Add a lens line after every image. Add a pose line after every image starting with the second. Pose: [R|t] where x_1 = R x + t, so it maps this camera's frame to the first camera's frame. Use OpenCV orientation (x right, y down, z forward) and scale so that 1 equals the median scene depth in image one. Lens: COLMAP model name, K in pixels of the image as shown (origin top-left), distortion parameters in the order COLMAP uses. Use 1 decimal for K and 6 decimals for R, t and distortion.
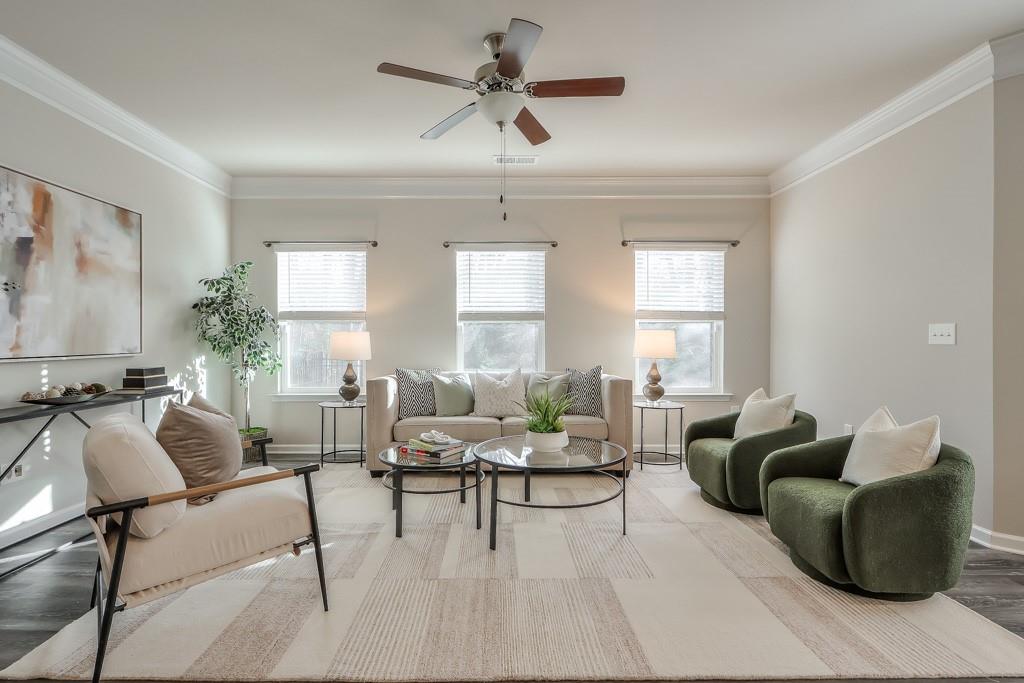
lens RADIAL K [[413.5, 0, 506.6], [0, 413.5, 338.6], [0, 0, 1]] dist [0.002925, -0.000906]
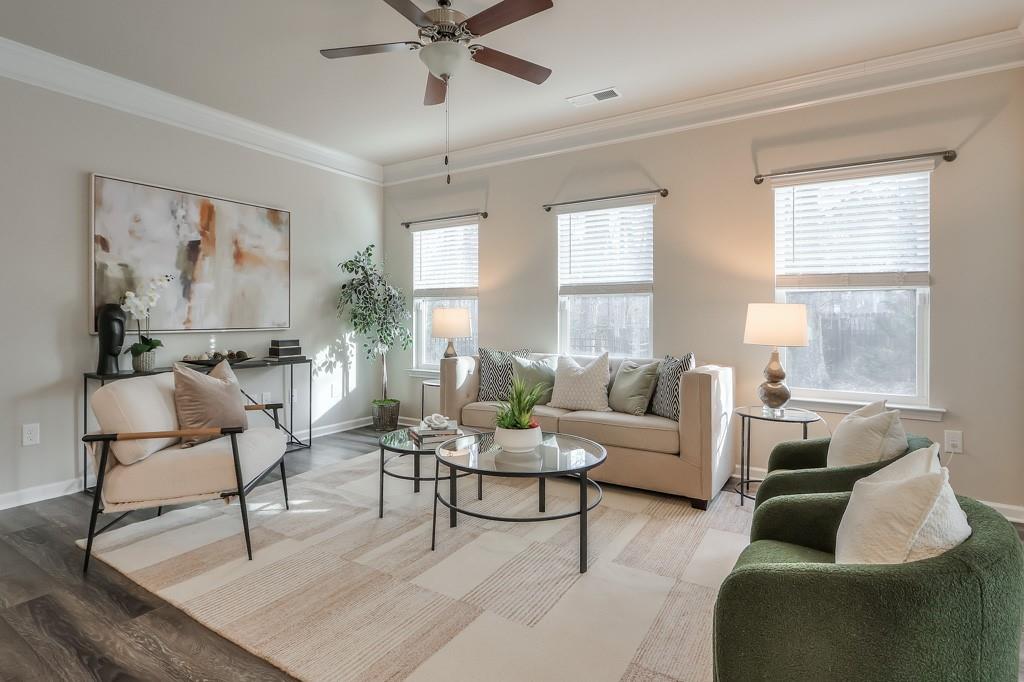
lens RADIAL K [[495.7, 0, 549.7], [0, 495.7, 312.5], [0, 0, 1]] dist [0.002623, -0.000284]
pose [[0.870521, -0.001921, -0.492128, 0.436029], [-0.001229, 0.999981, -0.006078, -0.000667], [0.492130, 0.005896, 0.870502, 0.108541]]
